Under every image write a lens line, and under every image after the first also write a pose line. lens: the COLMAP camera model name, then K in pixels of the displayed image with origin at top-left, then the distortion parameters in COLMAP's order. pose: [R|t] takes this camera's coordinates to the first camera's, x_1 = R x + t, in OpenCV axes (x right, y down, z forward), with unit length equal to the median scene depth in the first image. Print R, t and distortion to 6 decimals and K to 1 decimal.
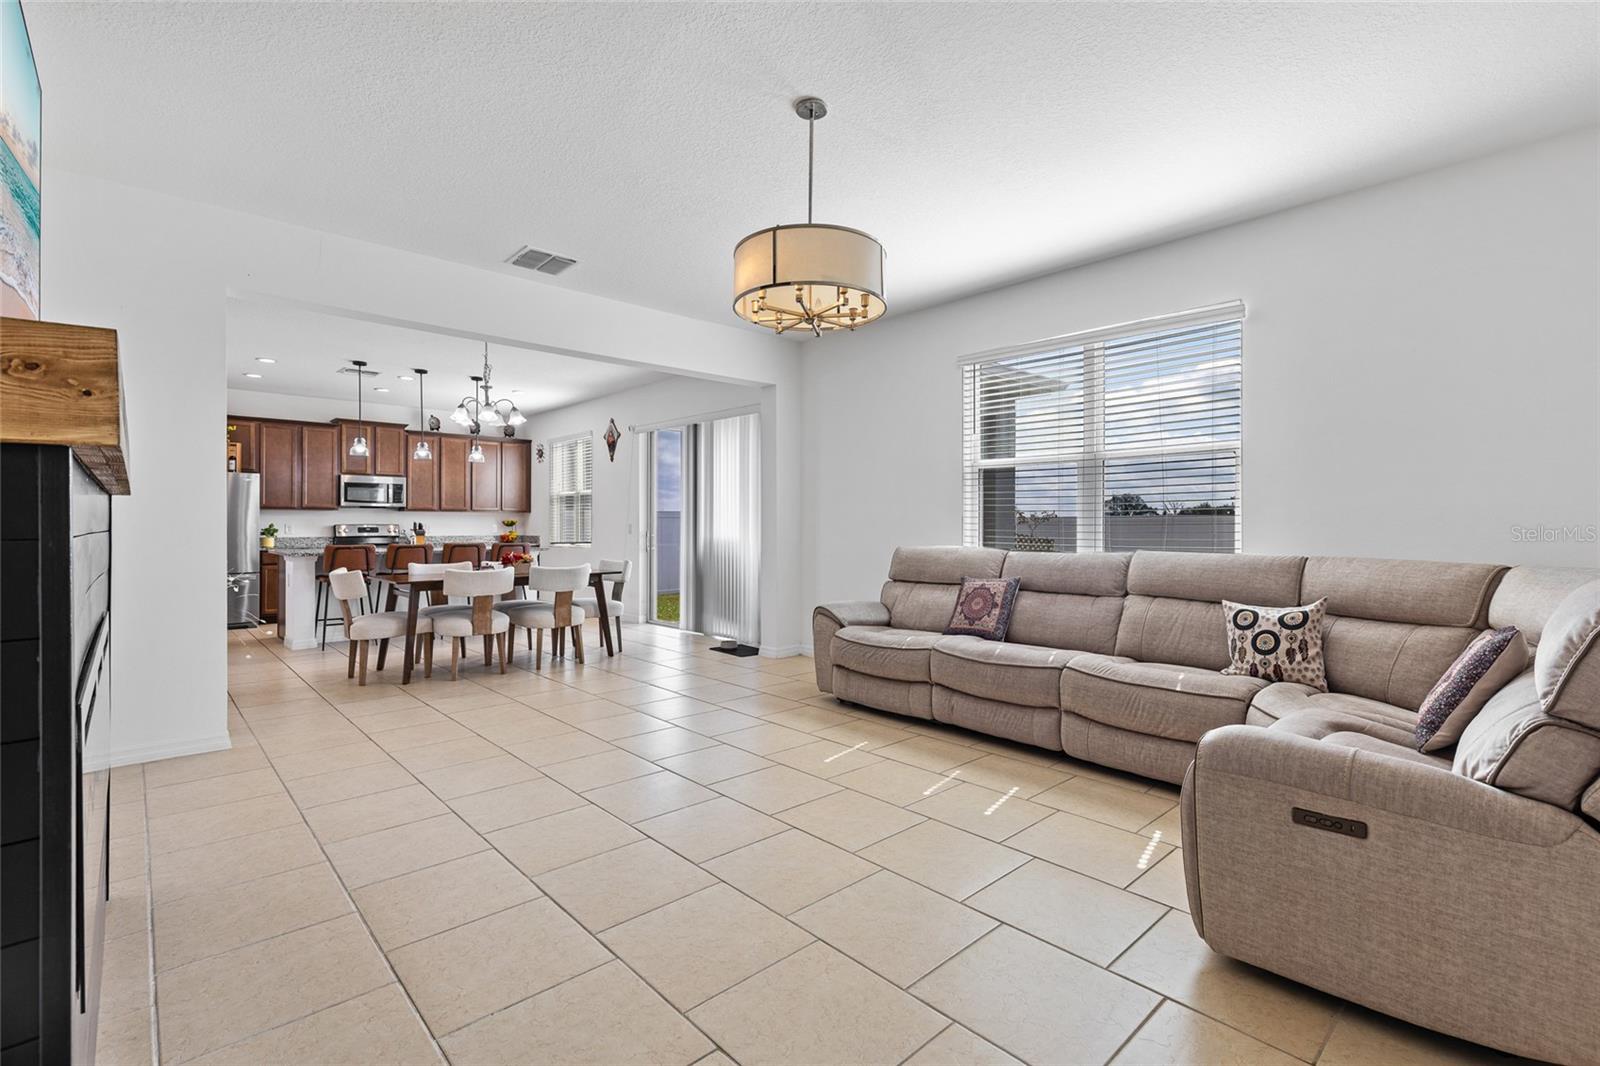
lens RADIAL K [[725.0, 0, 808.2], [0, 725.0, 524.7], [0, 0, 1]] dist [0.010891, -0.001804]
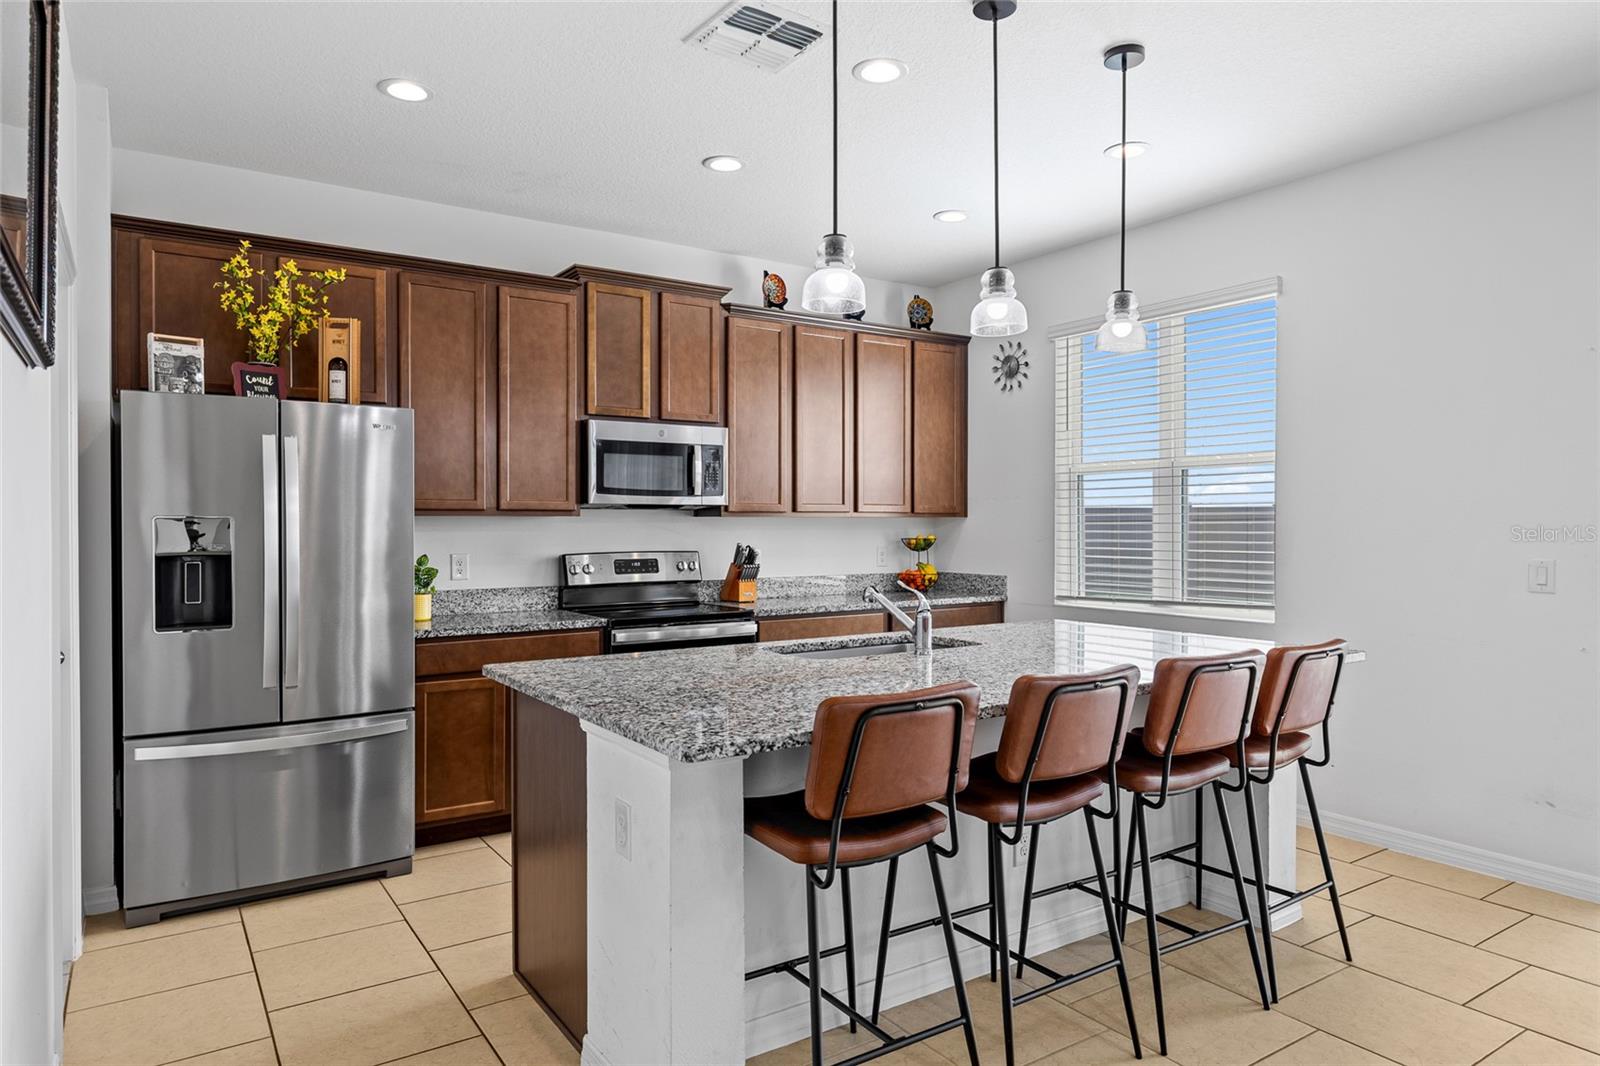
lens RADIAL K [[1004.7, 0, 825.3], [0, 1004.7, 540.2], [0, 0, 1]] dist [0.025422, -0.000385]
pose [[0.989059, 0.003212, -0.147484, -0.430889], [-0.000036, 0.999768, 0.021534, -0.017990], [0.147519, -0.021293, 0.988830, 0.494438]]
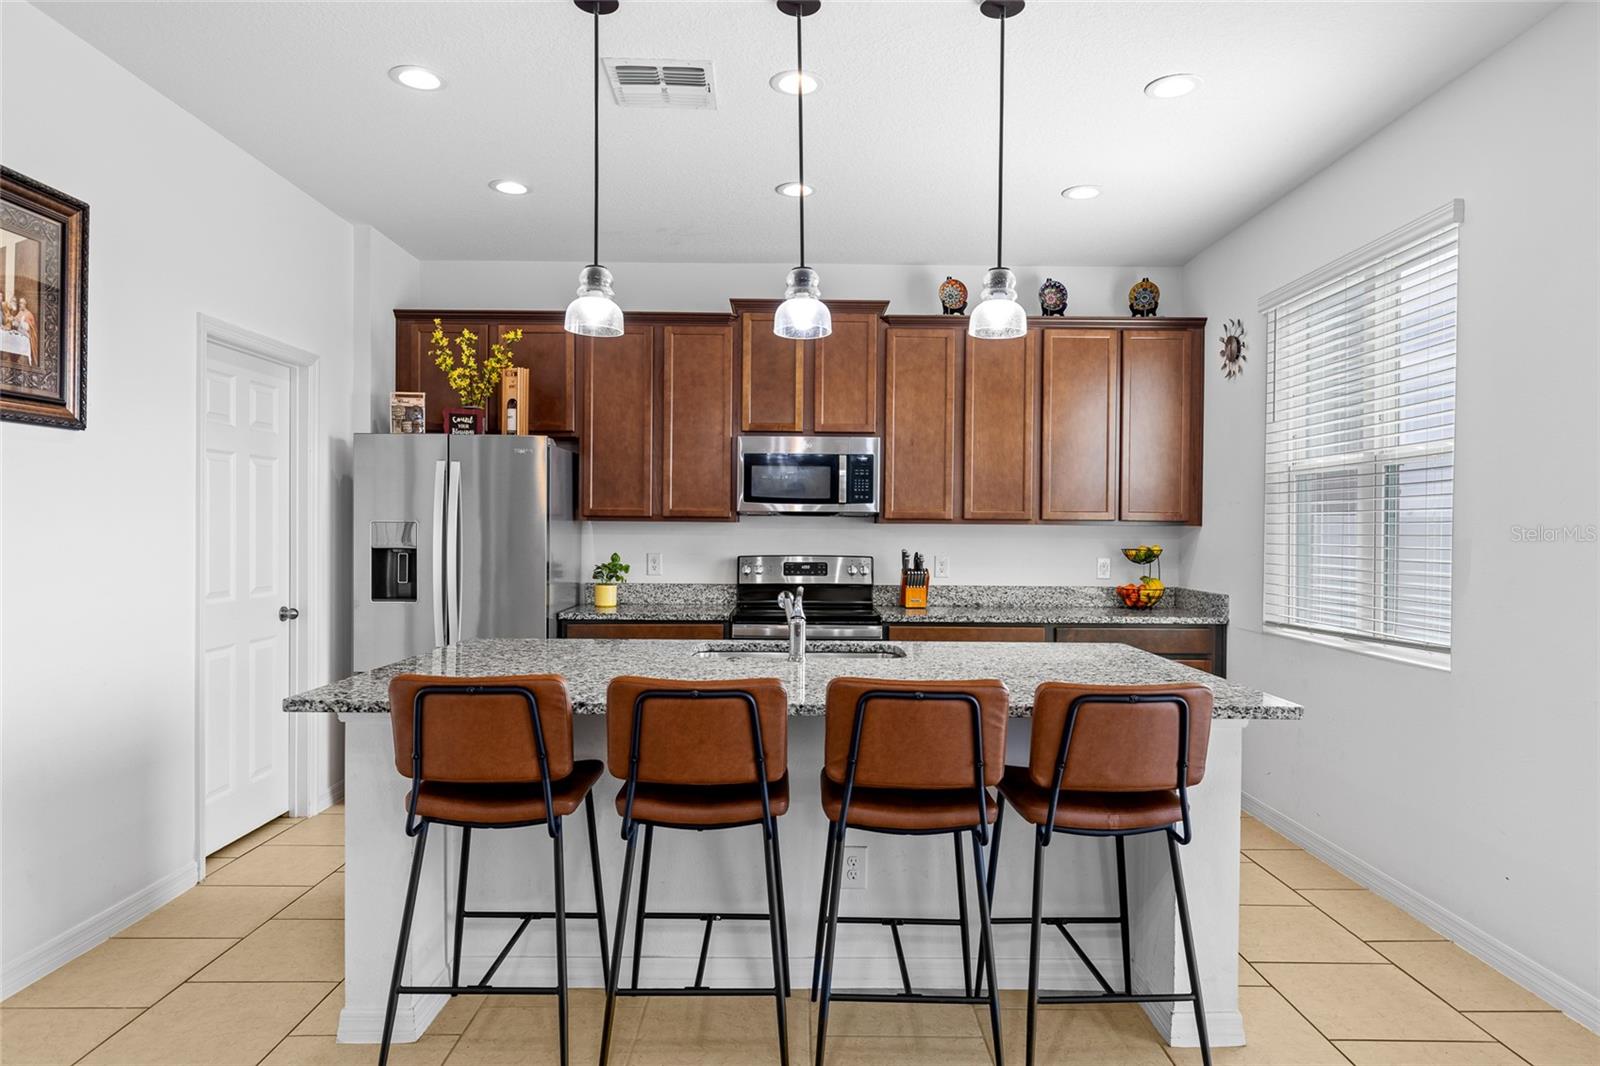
lens RADIAL K [[1004.7, 0, 816.0], [0, 1004.7, 540.7], [0, 0, 1]] dist [0.025422, -0.000385]
pose [[0.740001, 0.015197, -0.672434, -0.218887], [-0.006424, 0.999859, 0.015528, -0.017931], [0.672575, -0.007171, 0.739994, 0.585639]]
